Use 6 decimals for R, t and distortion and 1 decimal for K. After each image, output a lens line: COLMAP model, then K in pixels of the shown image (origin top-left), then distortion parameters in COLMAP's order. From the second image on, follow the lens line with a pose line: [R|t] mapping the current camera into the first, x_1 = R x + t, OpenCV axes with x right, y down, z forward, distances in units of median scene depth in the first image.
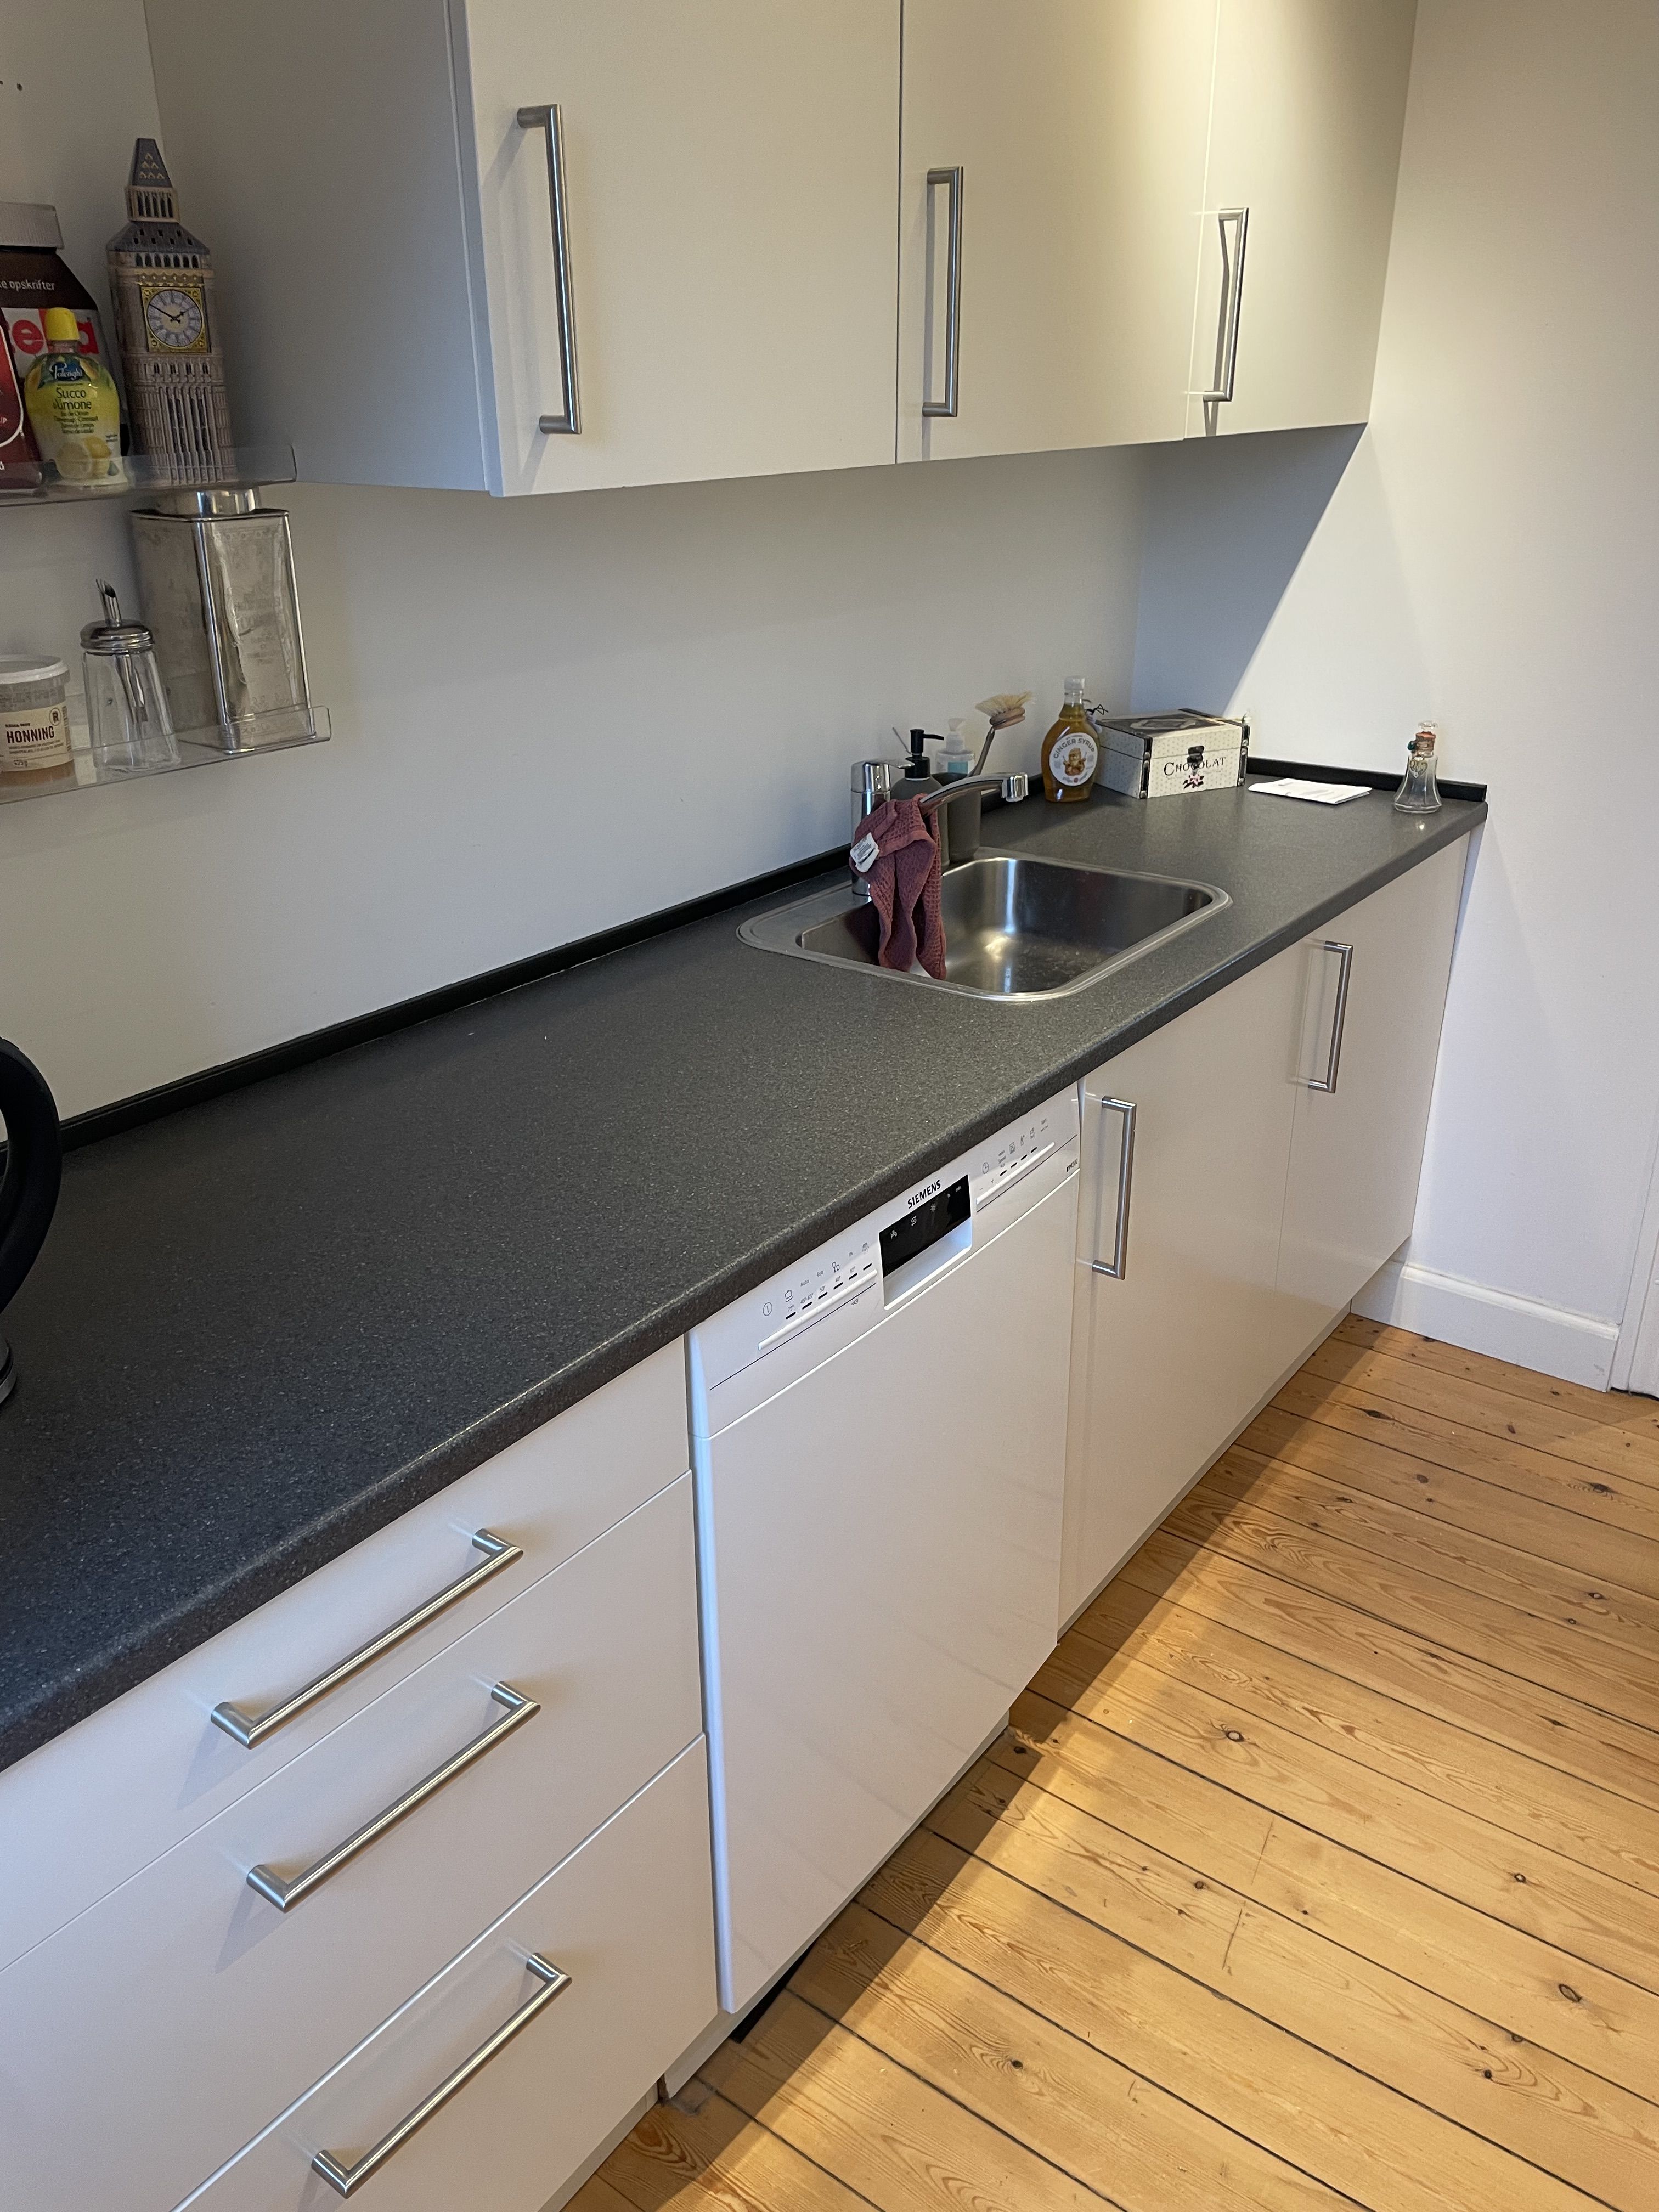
lens RADIAL K [[1669.7, 0, 826.4], [0, 1669.7, 1096.1], [0, 0, 1]] dist [0.079723, -0.106831]
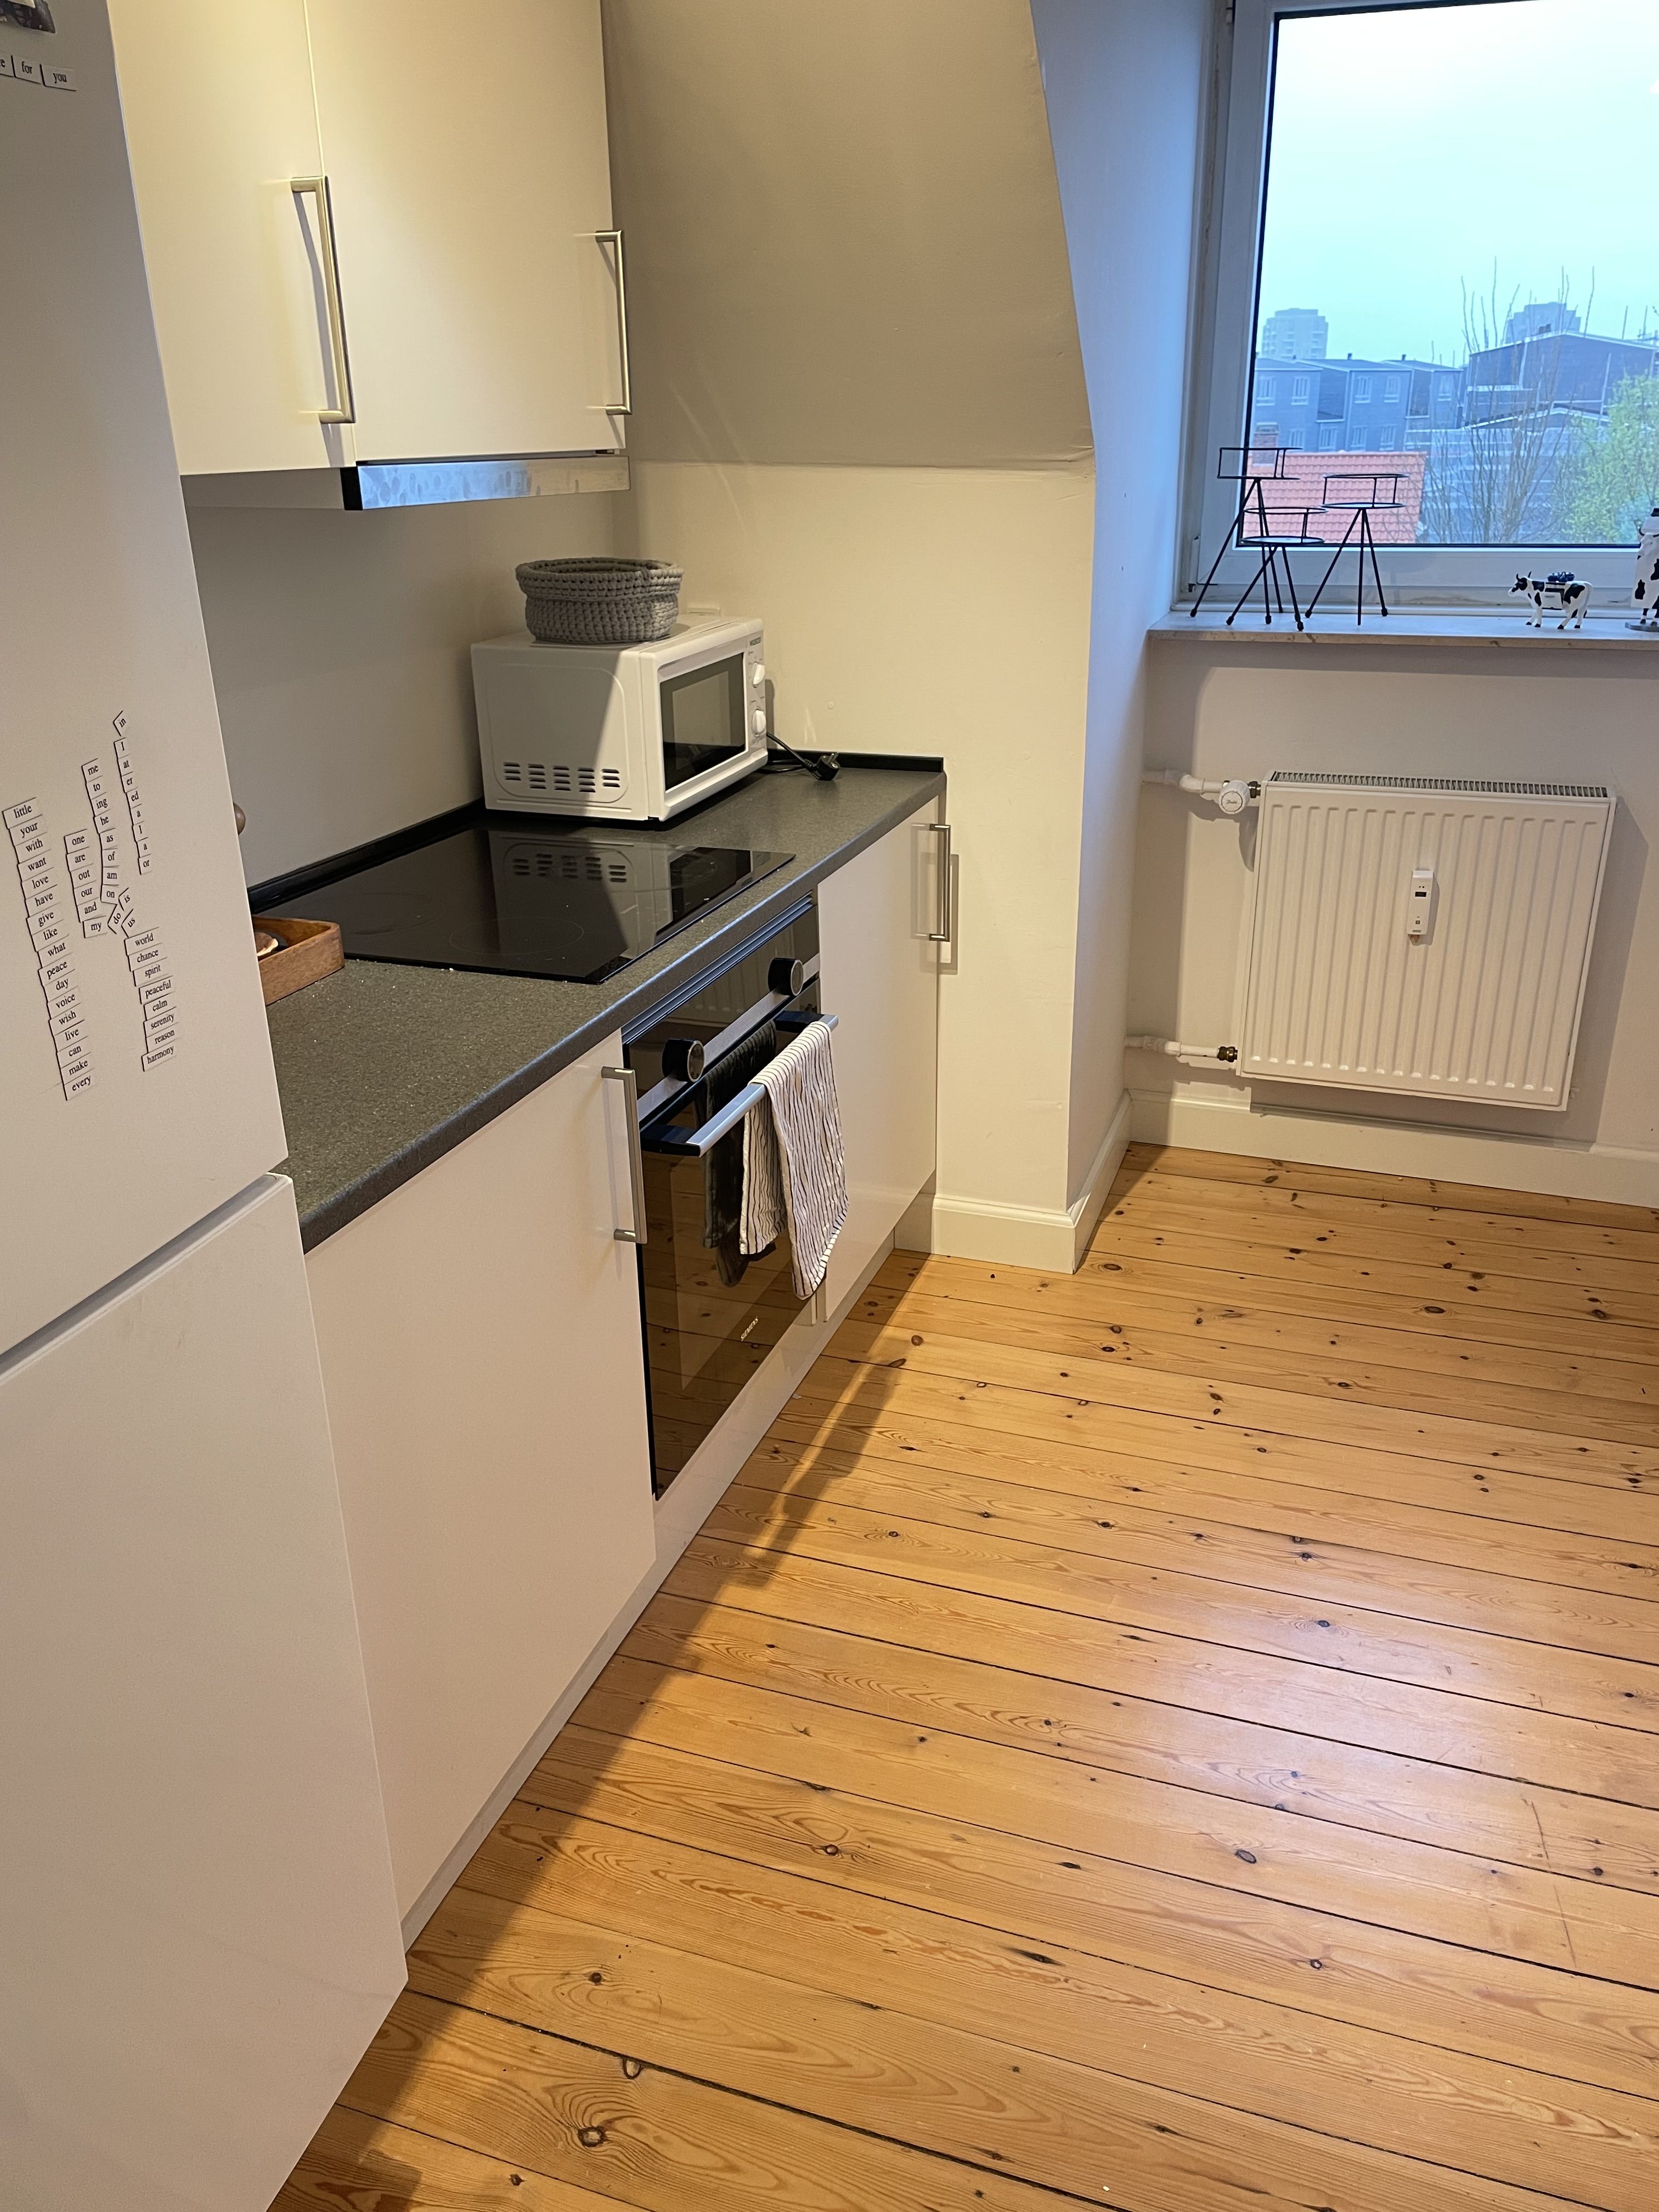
lens RADIAL K [[1669.7, 0, 844.2], [0, 1669.7, 1093.2], [0, 0, 1]] dist [0.079723, -0.106831]
pose [[-0.952787, 0.141616, -0.268593, 0.694015], [-0.090242, 0.712539, 0.695805, -0.416987], [0.289920, 0.687192, -0.666118, 1.005862]]
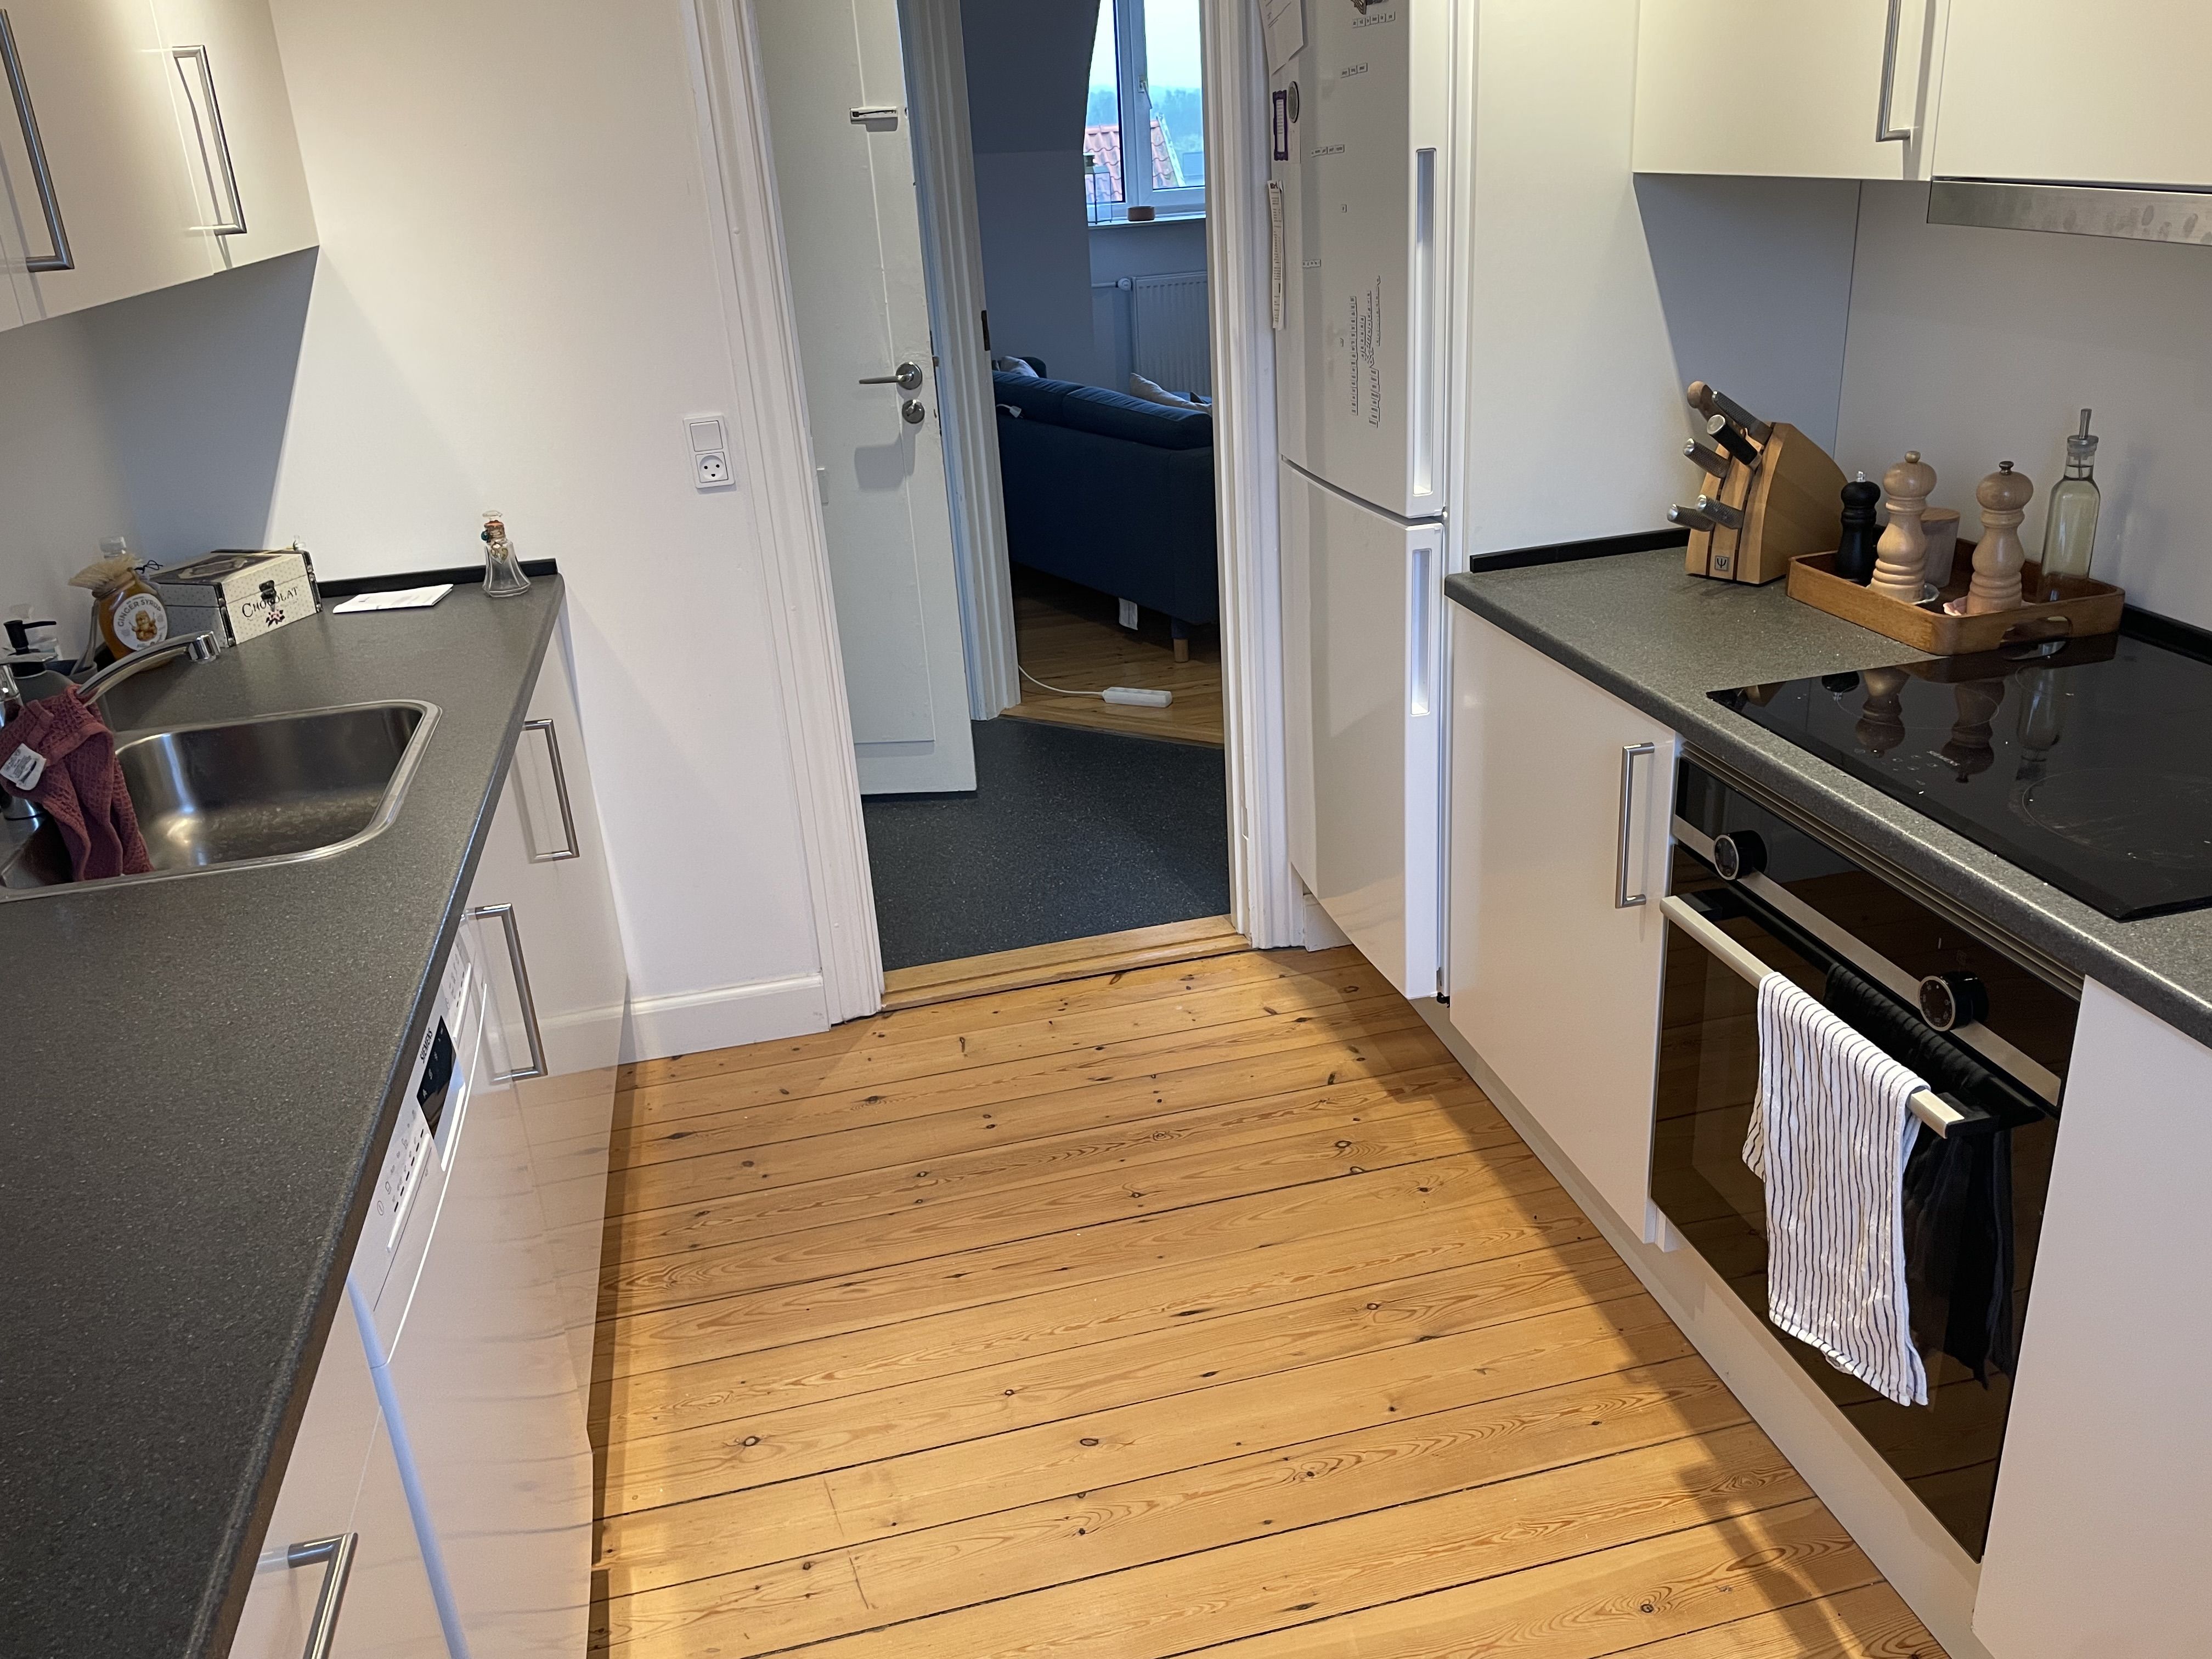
lens RADIAL K [[1669.7, 0, 1109.2], [0, 1669.7, 800.9], [0, 0, 1]] dist [0.079723, -0.106831]
pose [[0.649001, -0.310212, 0.694670, -0.206797], [0.347196, 0.933232, 0.092374, -0.016511], [-0.676944, 0.181235, 0.713373, 0.012590]]
